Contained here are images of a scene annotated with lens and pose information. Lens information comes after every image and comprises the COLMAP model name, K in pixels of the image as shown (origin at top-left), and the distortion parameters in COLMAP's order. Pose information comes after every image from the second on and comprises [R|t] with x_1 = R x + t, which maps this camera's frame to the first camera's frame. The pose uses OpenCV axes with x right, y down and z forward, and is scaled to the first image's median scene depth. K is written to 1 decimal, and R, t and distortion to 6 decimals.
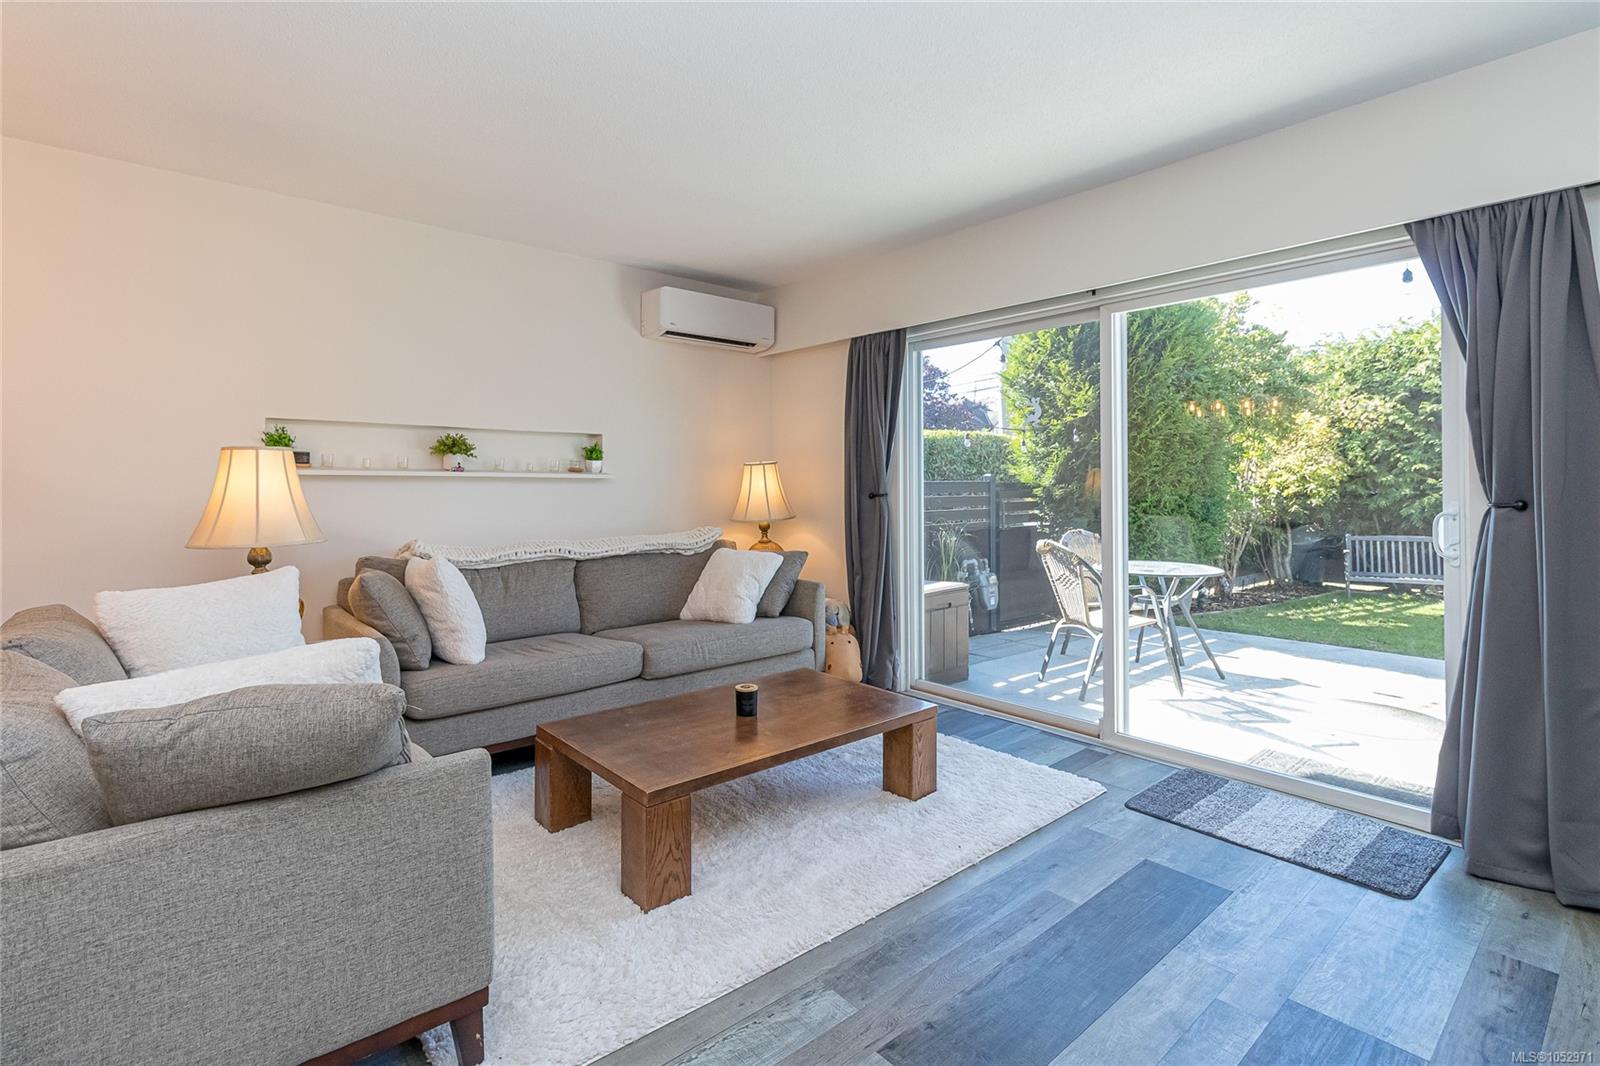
lens RADIAL K [[752.0, 0, 798.5], [0, 752.0, 484.5], [0, 0, 1]] dist [0.003399, -0.000203]
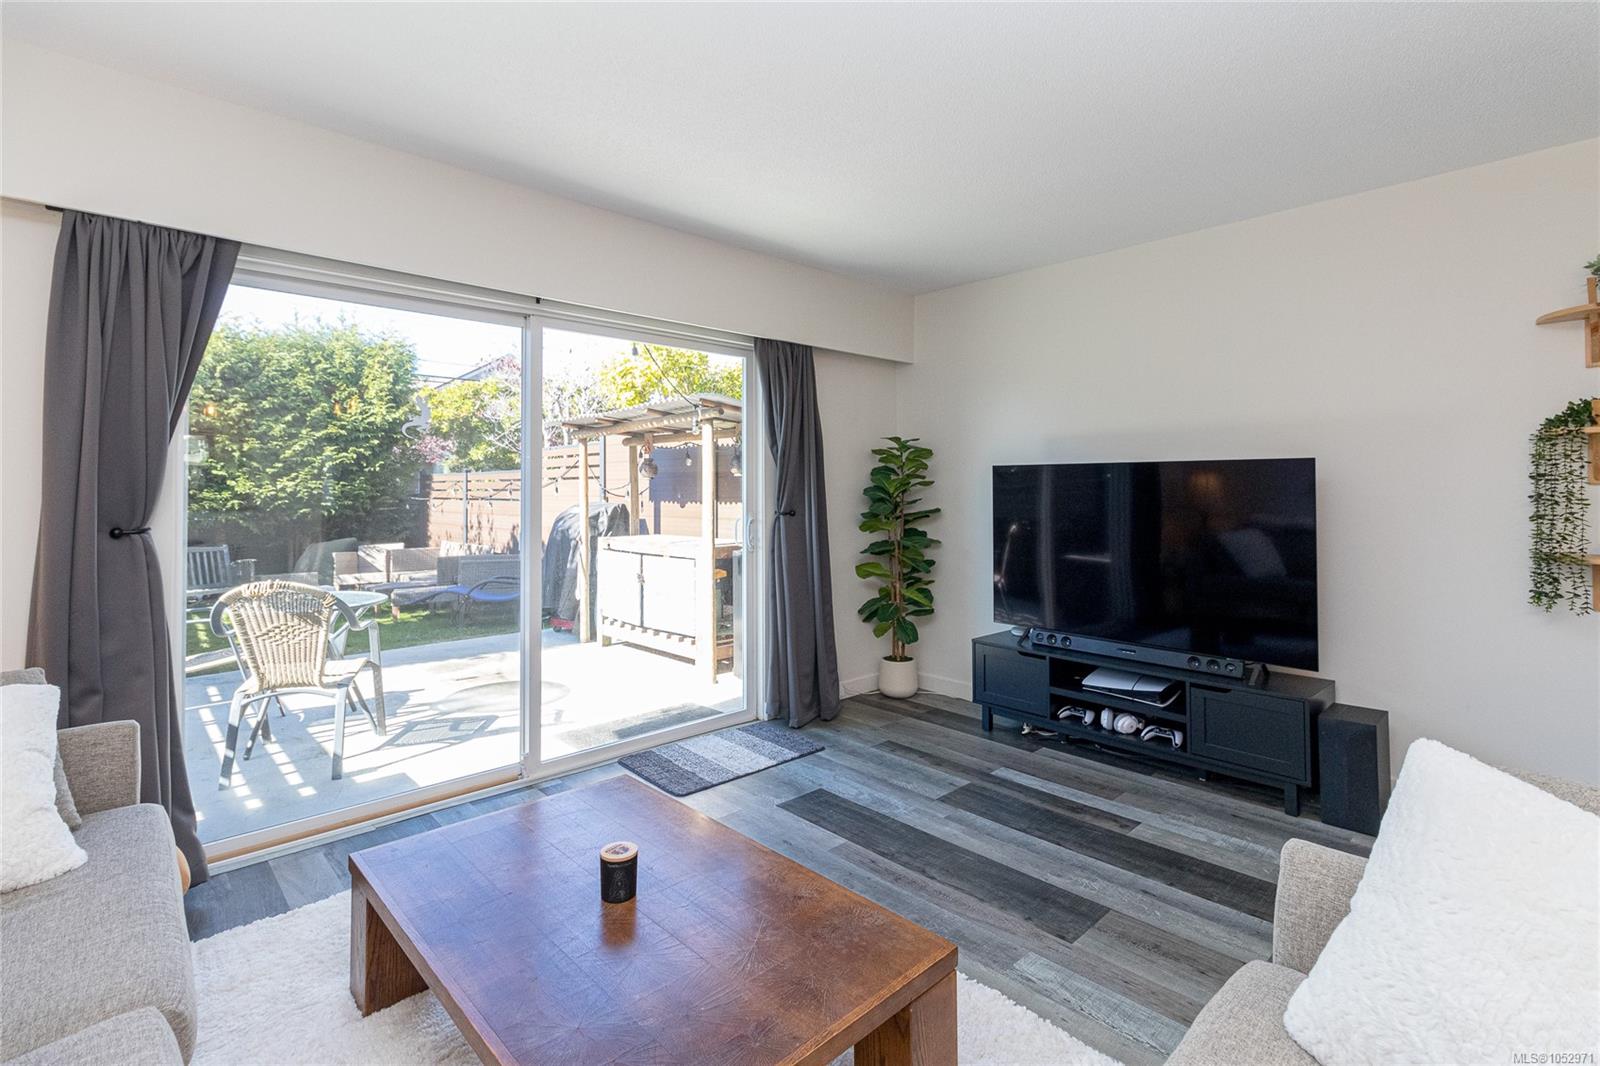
lens RADIAL K [[752.0, 0, 798.5], [0, 752.0, 484.5], [0, 0, 1]] dist [0.003399, -0.000203]
pose [[-0.045719, 0.006090, 0.998936, -0.757131], [-0.001503, 0.999980, -0.006165, -0.027994], [-0.998953, -0.001783, -0.045709, 0.972121]]
